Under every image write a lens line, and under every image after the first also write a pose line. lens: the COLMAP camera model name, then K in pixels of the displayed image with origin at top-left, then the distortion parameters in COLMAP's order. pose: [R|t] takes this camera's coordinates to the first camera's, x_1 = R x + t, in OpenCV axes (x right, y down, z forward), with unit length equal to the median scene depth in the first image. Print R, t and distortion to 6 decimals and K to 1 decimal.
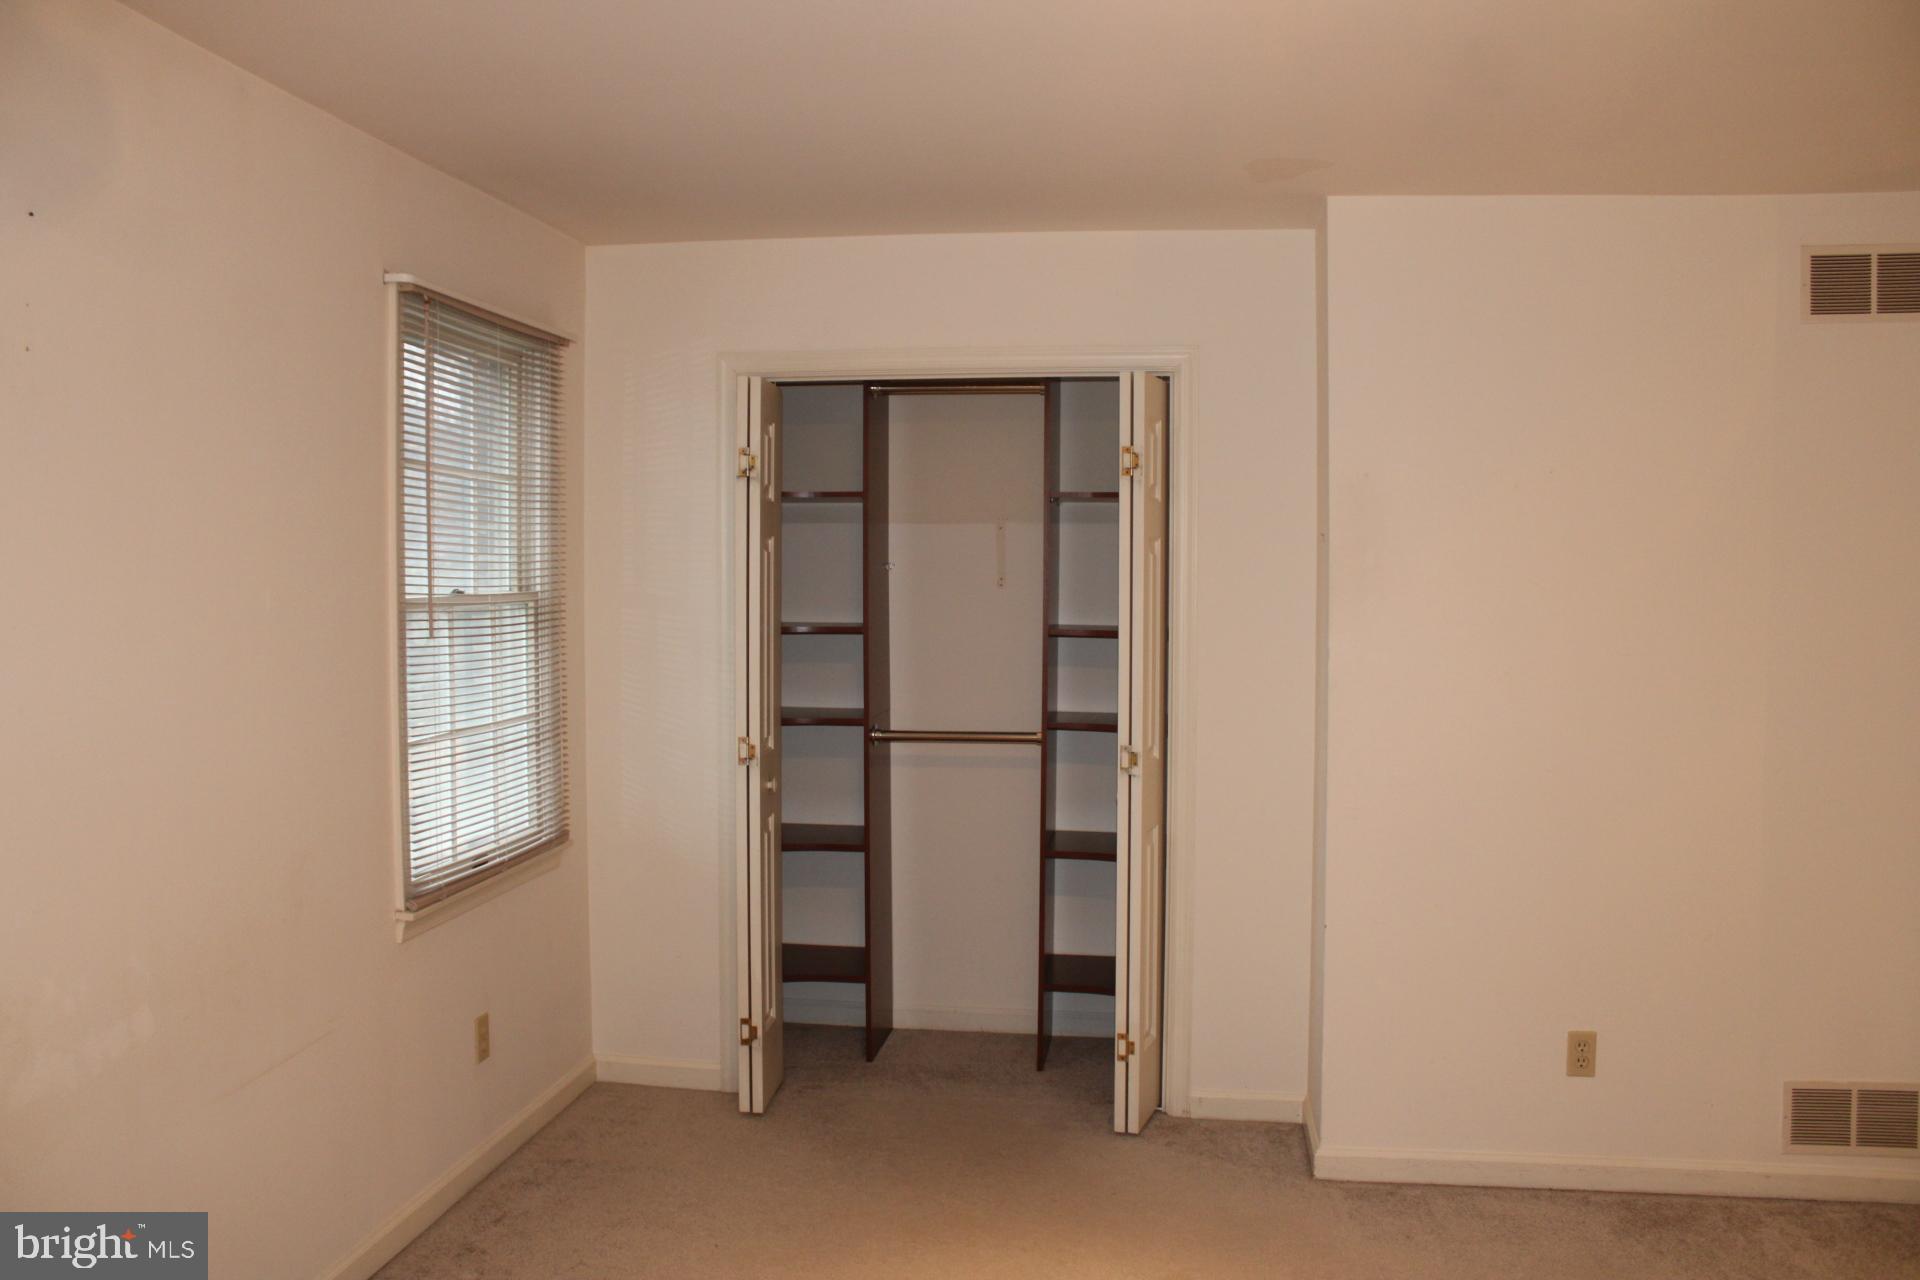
lens RADIAL K [[1584.2, 0, 942.6], [0, 1584.2, 640.6], [0, 0, 1]] dist [-0.162432, 0.134945]
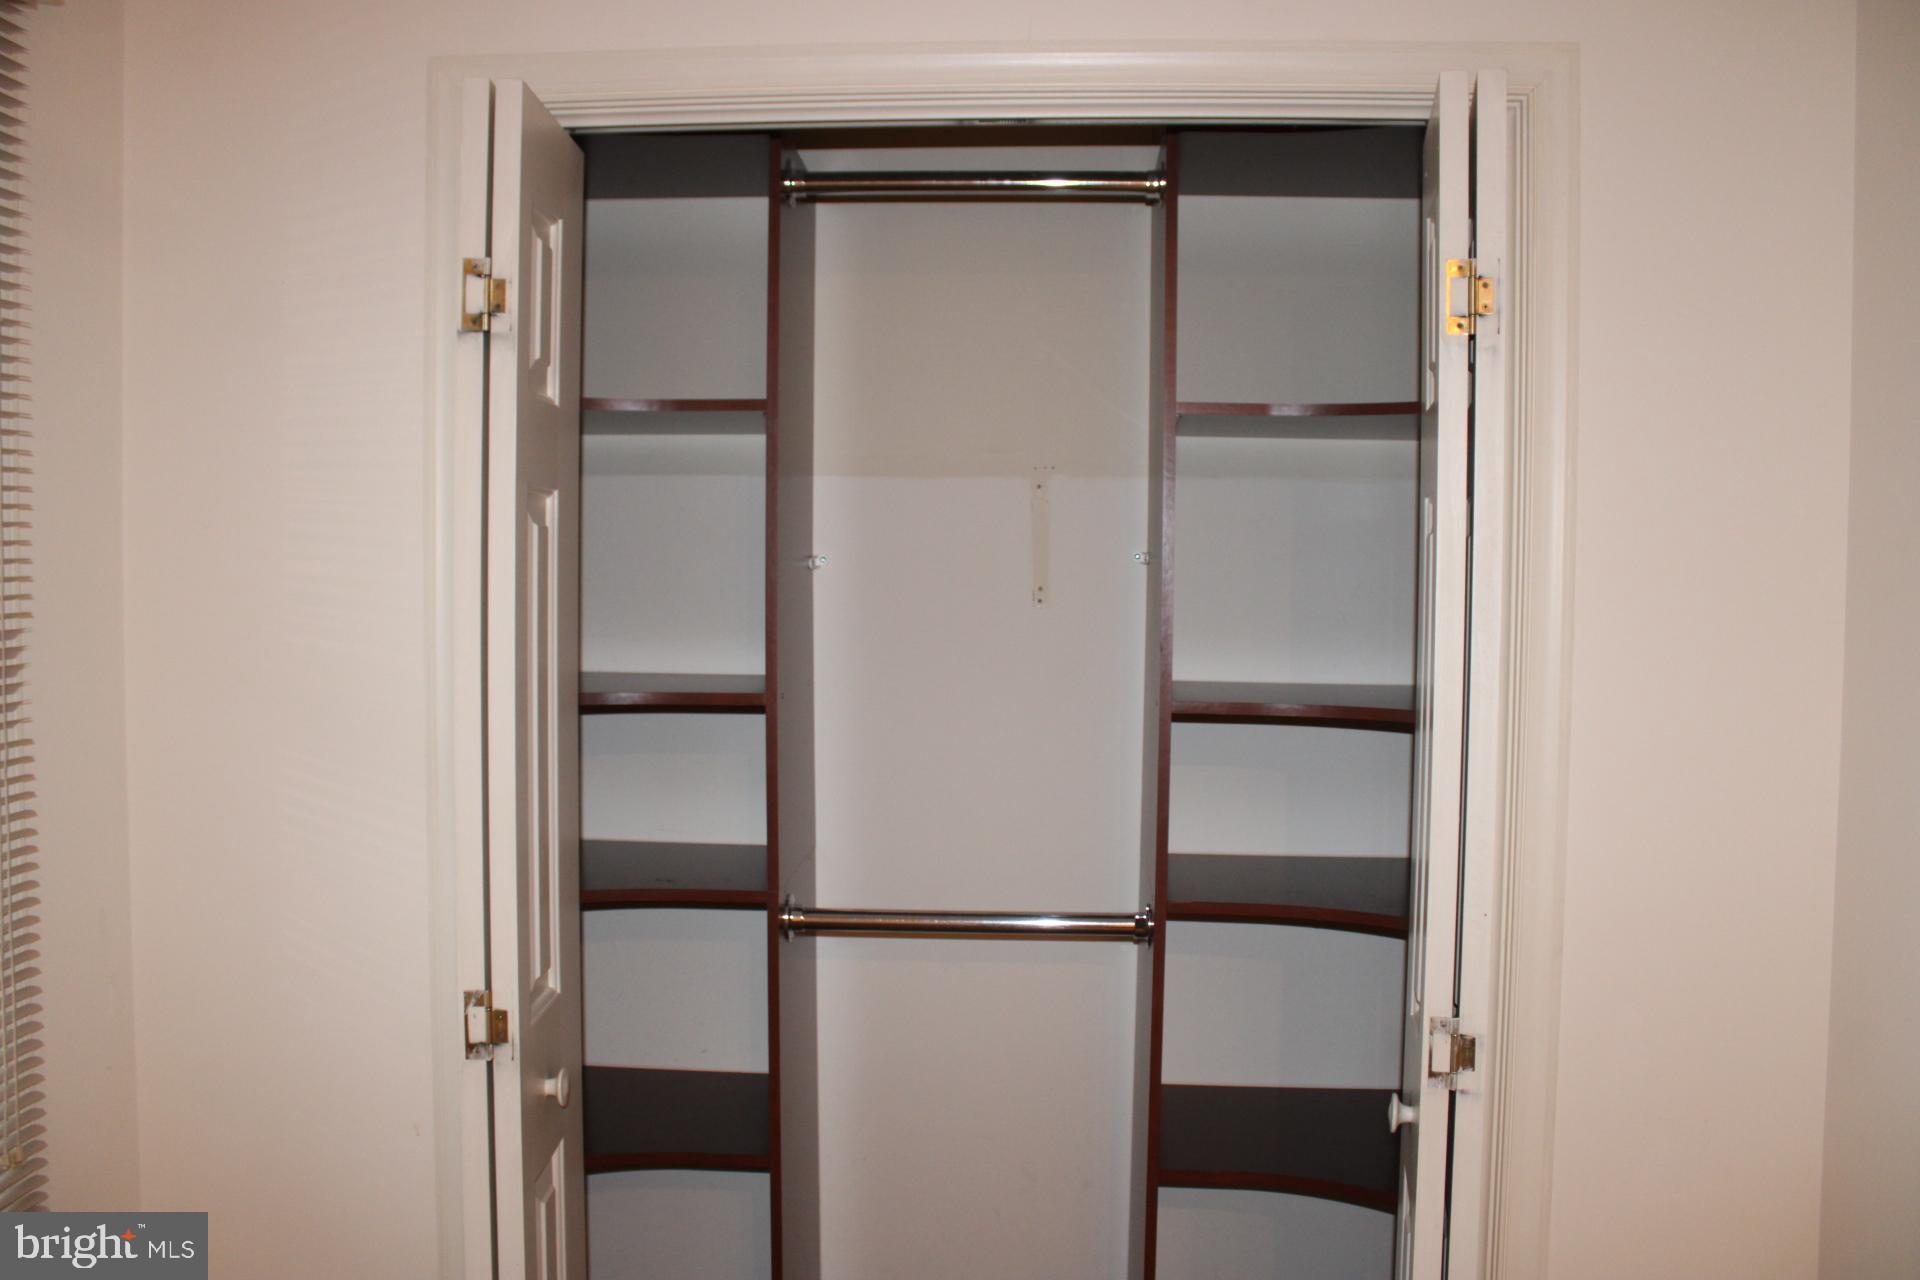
lens RADIAL K [[1584.2, 0, 959.4], [0, 1584.2, 643.4], [0, 0, 1]] dist [-0.162432, 0.134945]
pose [[0.995261, 0.003382, 0.097183, -0.039905], [-0.004067, 0.999968, 0.006854, -0.027361], [-0.097157, -0.007217, 0.995243, 0.554494]]
